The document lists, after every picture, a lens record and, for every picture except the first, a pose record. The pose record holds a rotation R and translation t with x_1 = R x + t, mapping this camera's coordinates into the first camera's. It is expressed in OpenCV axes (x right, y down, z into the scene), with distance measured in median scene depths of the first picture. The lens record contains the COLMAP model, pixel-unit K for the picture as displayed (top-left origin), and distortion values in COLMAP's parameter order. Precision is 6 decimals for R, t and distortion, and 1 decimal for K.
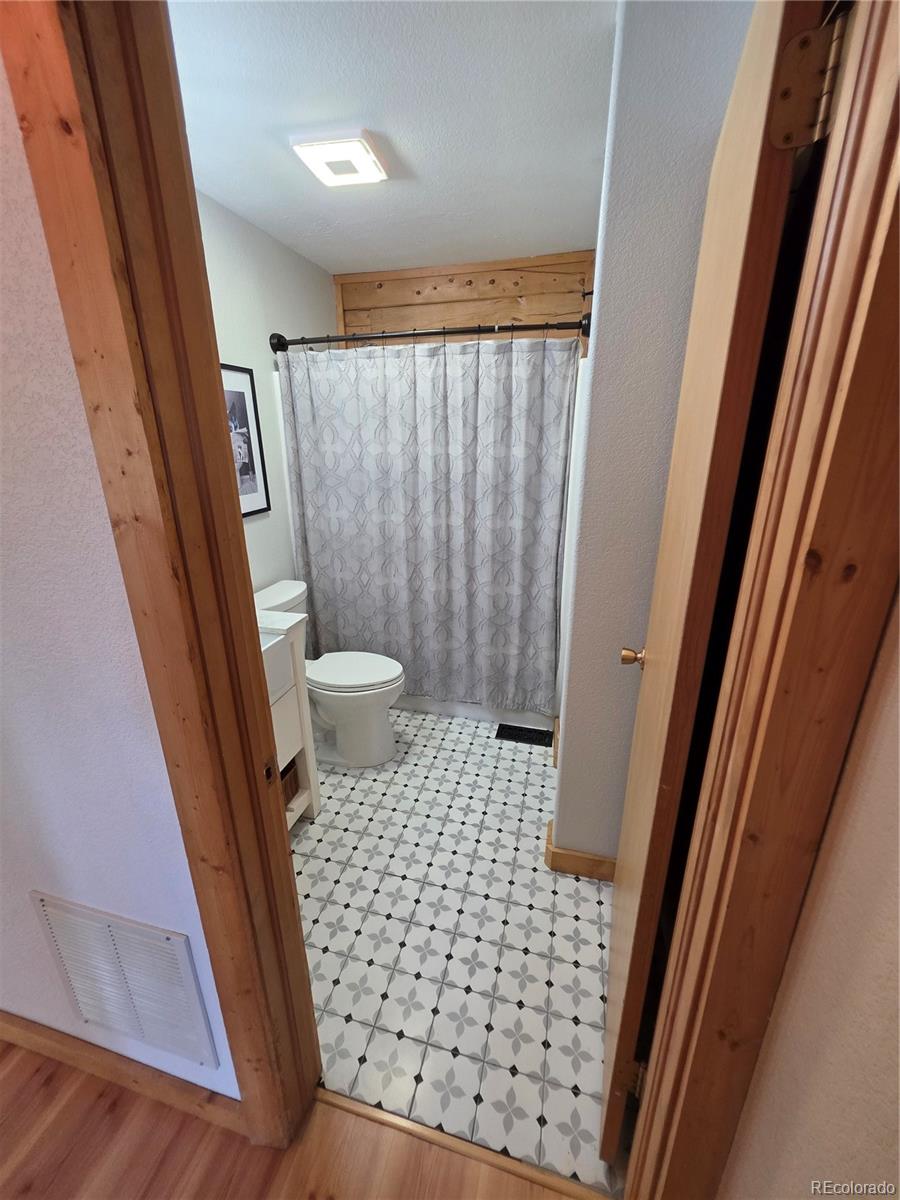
lens RADIAL K [[478.9, 0, 448.8], [0, 478.9, 597.4], [0, 0, 1]] dist [0.000575, 0.000567]
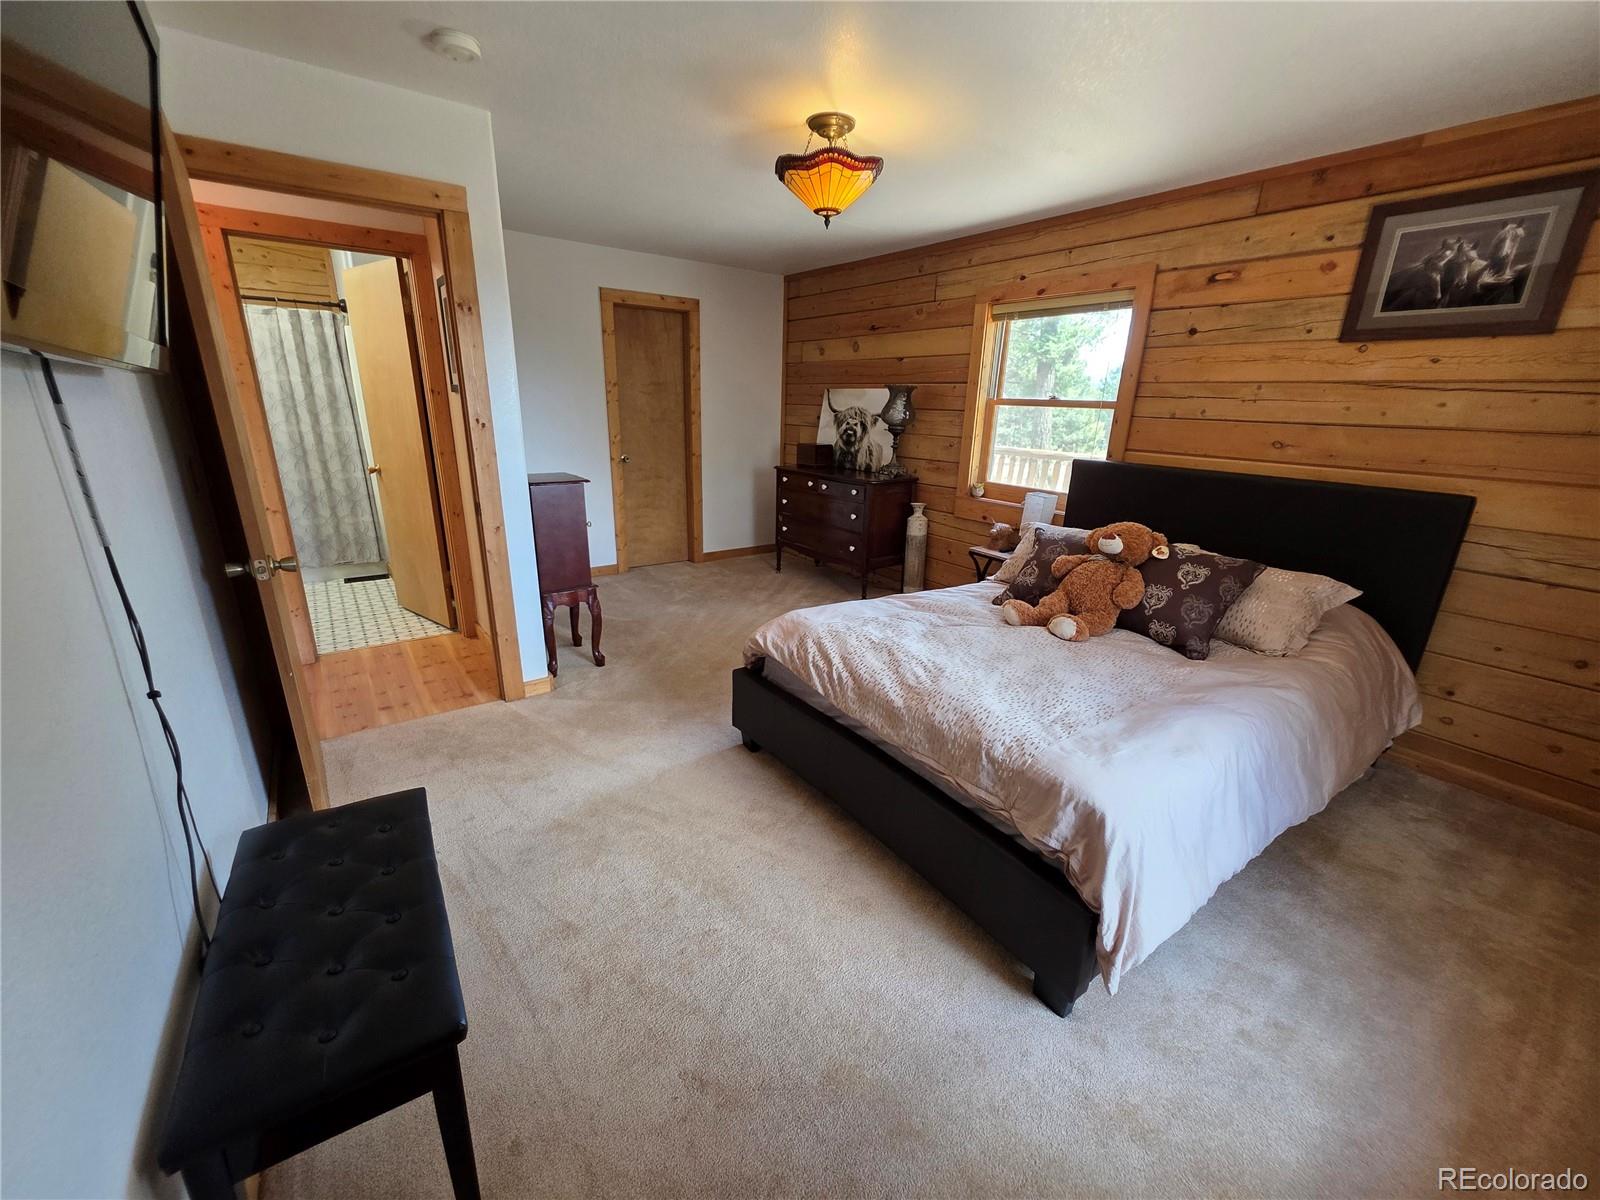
lens RADIAL K [[638.6, 0, 788.7], [0, 638.6, 608.7], [0, 0, 1]] dist [0.000575, 0.000567]
pose [[0.639474, -0.225908, 0.734873, -0.484888], [0.221022, 0.969523, 0.105713, 0.473539], [-0.736357, 0.094823, 0.669915, -1.267972]]
